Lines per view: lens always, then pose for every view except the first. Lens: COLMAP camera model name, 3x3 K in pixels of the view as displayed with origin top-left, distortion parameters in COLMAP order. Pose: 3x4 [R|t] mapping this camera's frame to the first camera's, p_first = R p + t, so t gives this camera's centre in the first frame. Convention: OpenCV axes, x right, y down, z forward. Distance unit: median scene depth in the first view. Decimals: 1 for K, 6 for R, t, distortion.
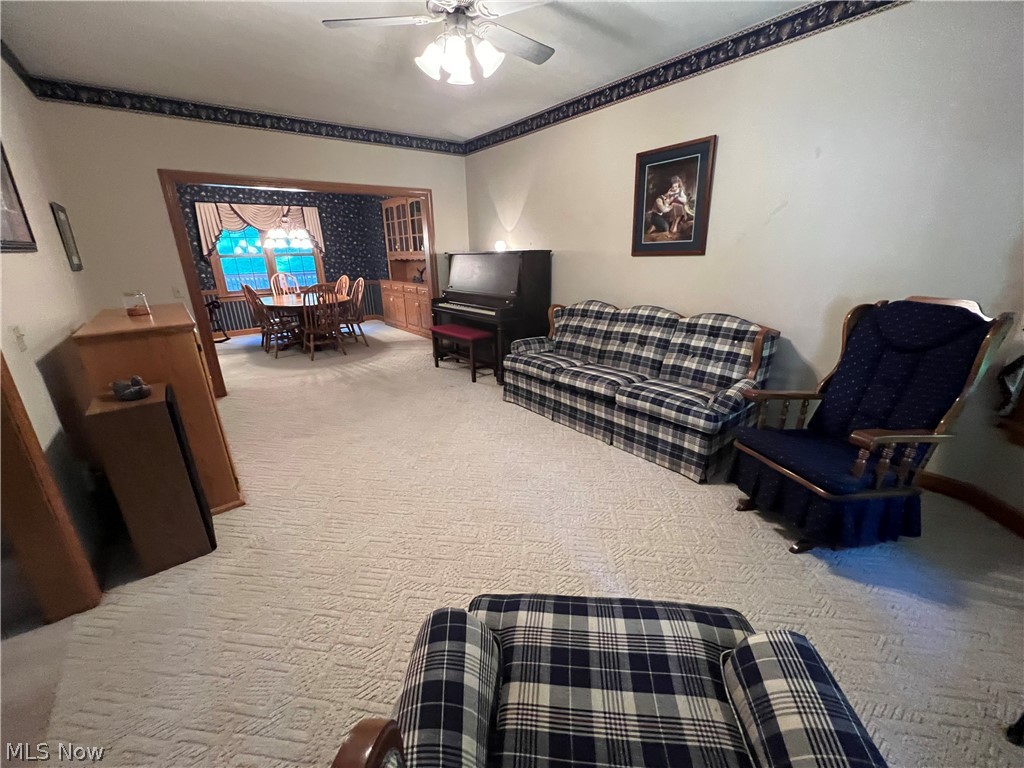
lens RADIAL K [[408.8, 0, 512.8], [0, 408.8, 383.3], [0, 0, 1]] dist [-0.000317, -0.000098]
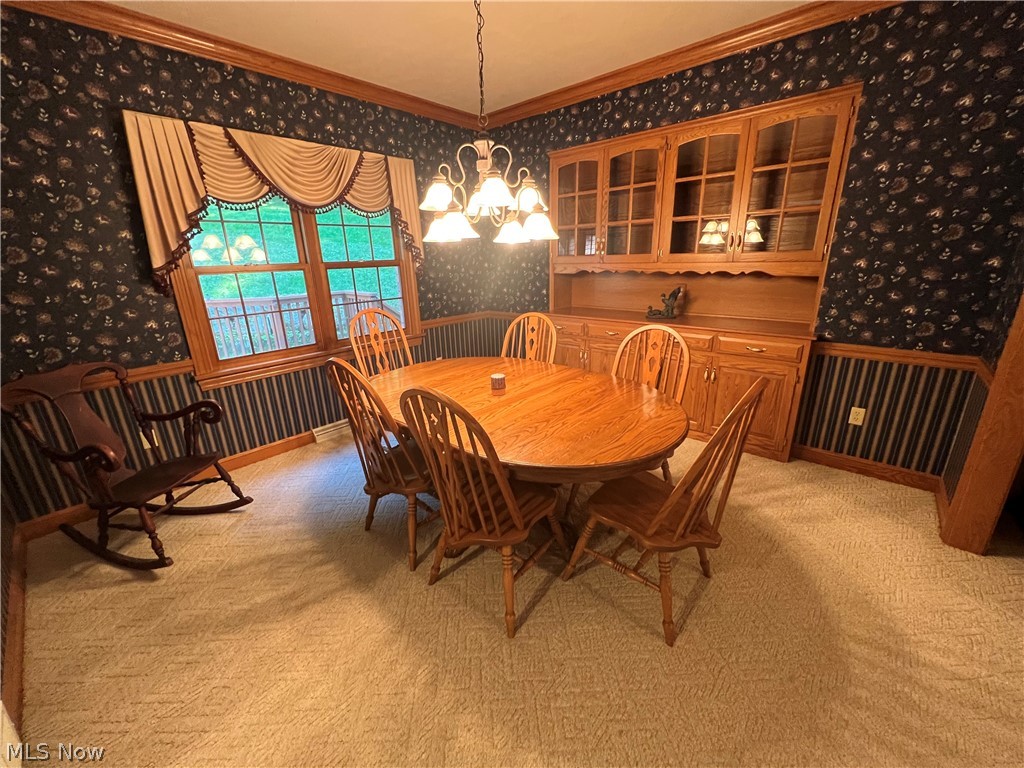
lens RADIAL K [[408.8, 0, 513.9], [0, 408.8, 384.2], [0, 0, 1]] dist [-0.000317, -0.000098]
pose [[0.983124, -0.060003, 0.172818, -0.515398], [0.062118, 0.998045, -0.006847, -0.191124], [-0.172069, 0.017467, 0.984930, 0.598982]]
